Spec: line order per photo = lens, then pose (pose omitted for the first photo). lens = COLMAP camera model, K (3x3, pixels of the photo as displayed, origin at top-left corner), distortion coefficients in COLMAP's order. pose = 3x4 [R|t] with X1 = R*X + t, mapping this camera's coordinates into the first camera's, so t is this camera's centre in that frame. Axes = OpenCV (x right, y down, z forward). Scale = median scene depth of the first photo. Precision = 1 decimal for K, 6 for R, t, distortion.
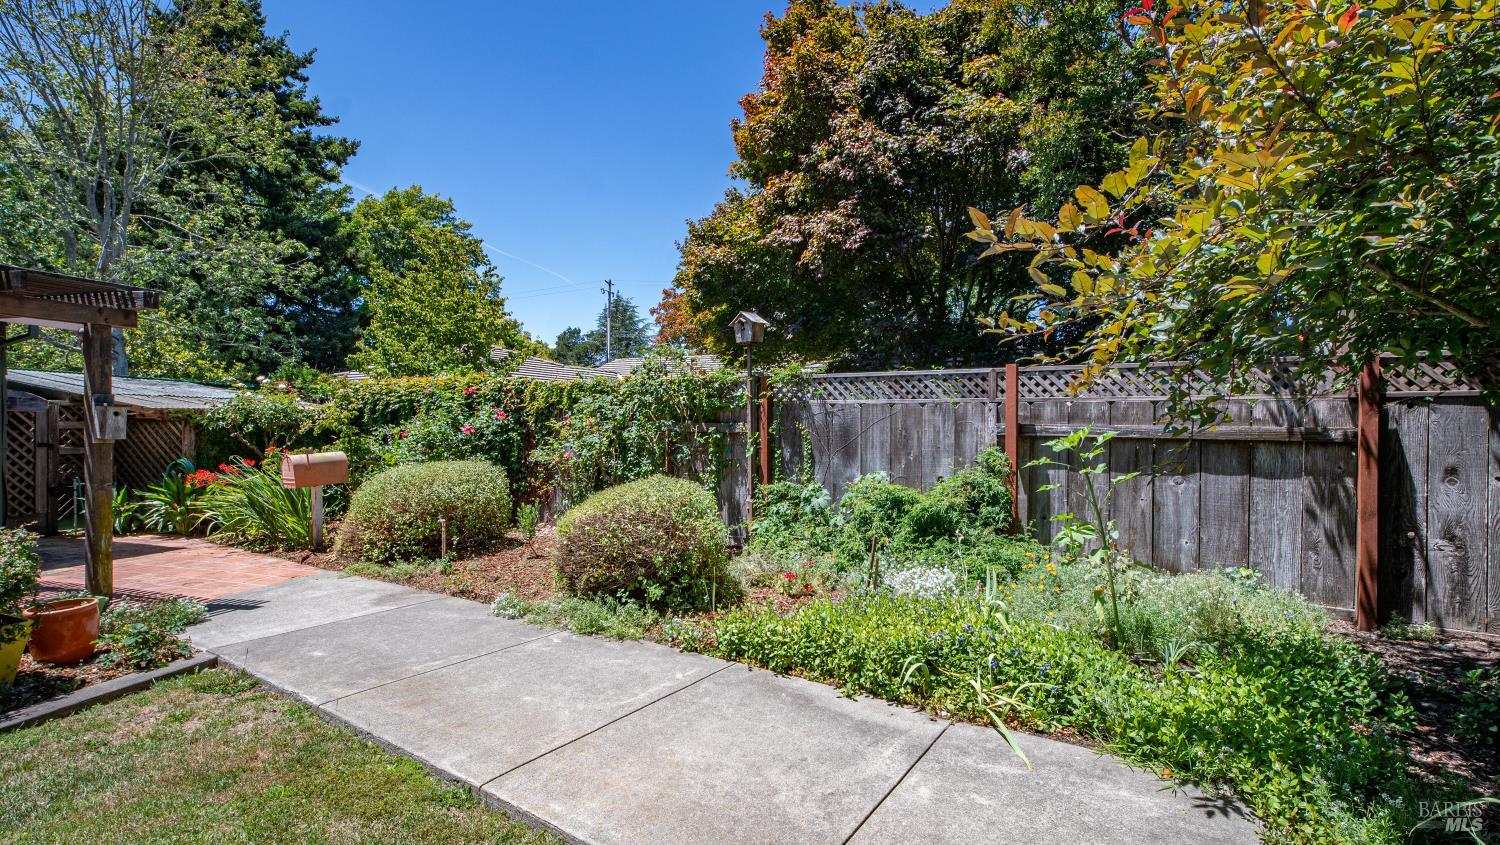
lens RADIAL K [[680.9, 0, 743.3], [0, 680.9, 399.0], [0, 0, 1]] dist [0.009304, -0.000626]
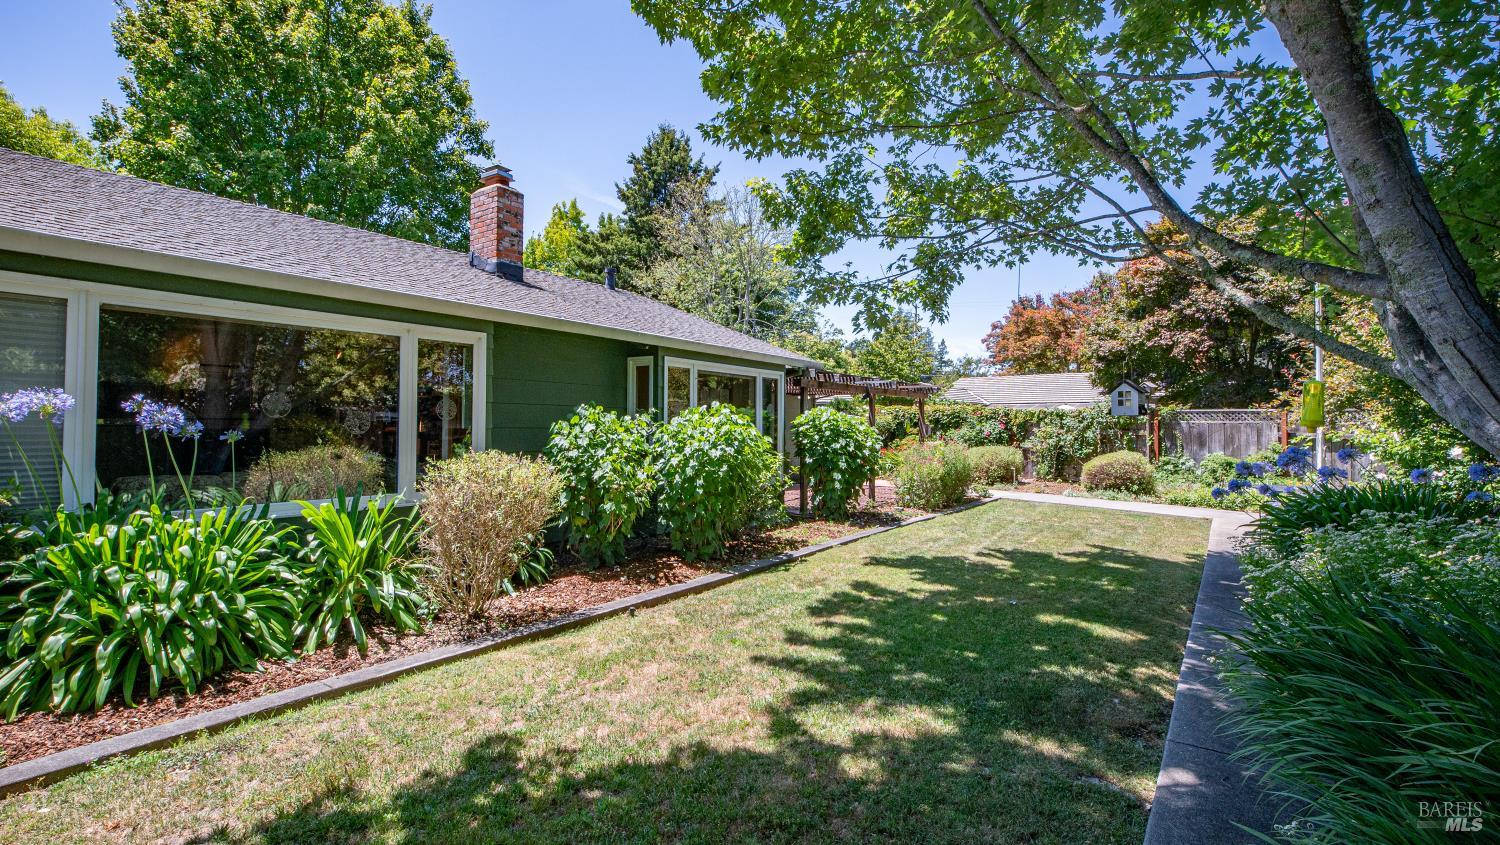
lens RADIAL K [[673.4, 0, 742.8], [0, 673.4, 416.8], [0, 0, 1]] dist [0.005877, -0.000706]
pose [[0.933910, 0.000527, -0.357508, -0.446669], [0.007573, 0.999745, 0.021257, -0.068367], [0.357428, -0.022559, 0.933668, -1.560890]]
